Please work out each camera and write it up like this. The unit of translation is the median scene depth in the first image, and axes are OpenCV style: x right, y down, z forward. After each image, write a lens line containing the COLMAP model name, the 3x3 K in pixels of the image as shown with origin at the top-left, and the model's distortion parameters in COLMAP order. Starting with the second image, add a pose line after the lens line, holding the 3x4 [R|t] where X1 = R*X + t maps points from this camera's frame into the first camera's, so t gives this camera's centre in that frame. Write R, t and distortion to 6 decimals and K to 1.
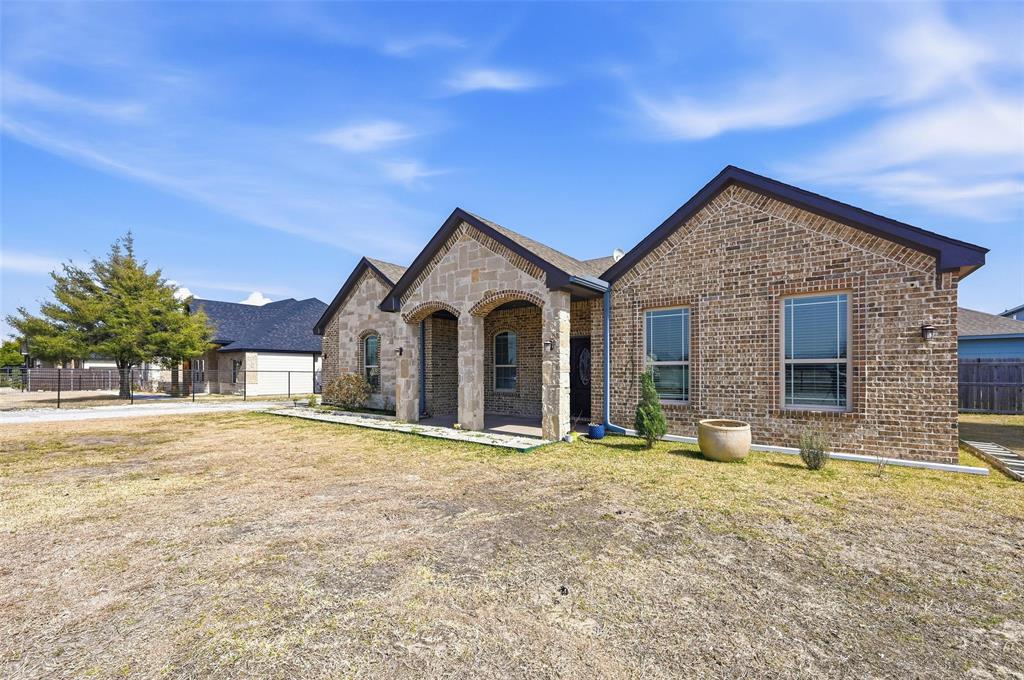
lens RADIAL K [[405.2, 0, 521.9], [0, 405.2, 372.5], [0, 0, 1]] dist [0.000159, -0.000043]
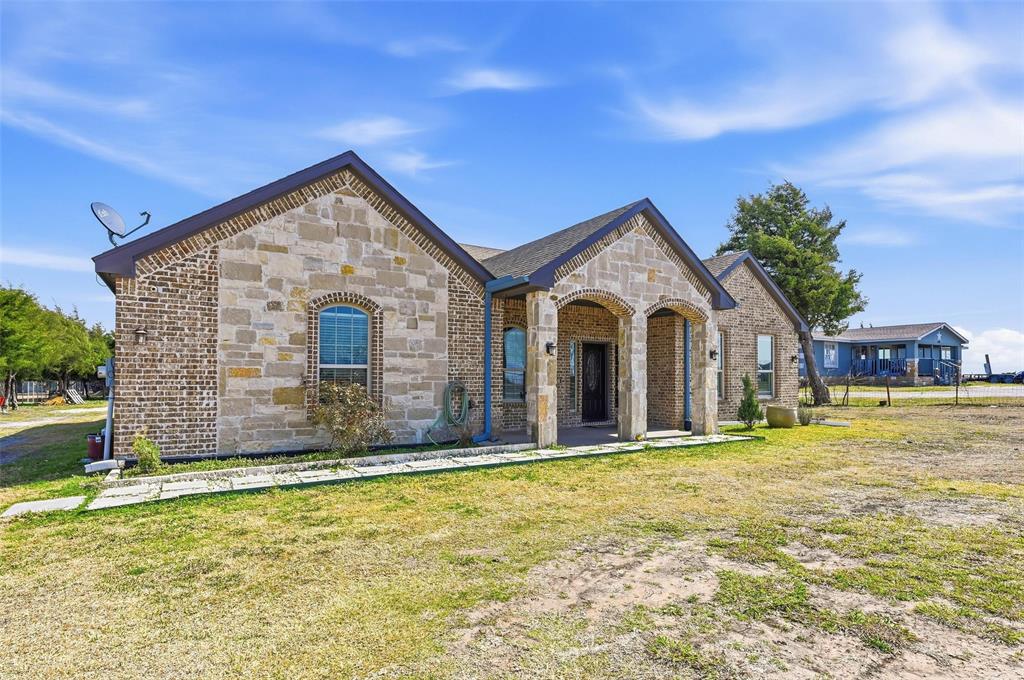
lens RADIAL K [[484.7, 0, 510.9], [0, 484.7, 376.2], [0, 0, 1]] dist [-0.001092, -0.000091]
pose [[0.394947, 0.000402, 0.918704, -1.122892], [0.001856, 0.999998, -0.001235, -0.001220], [-0.918702, 0.002193, 0.394945, 0.740743]]
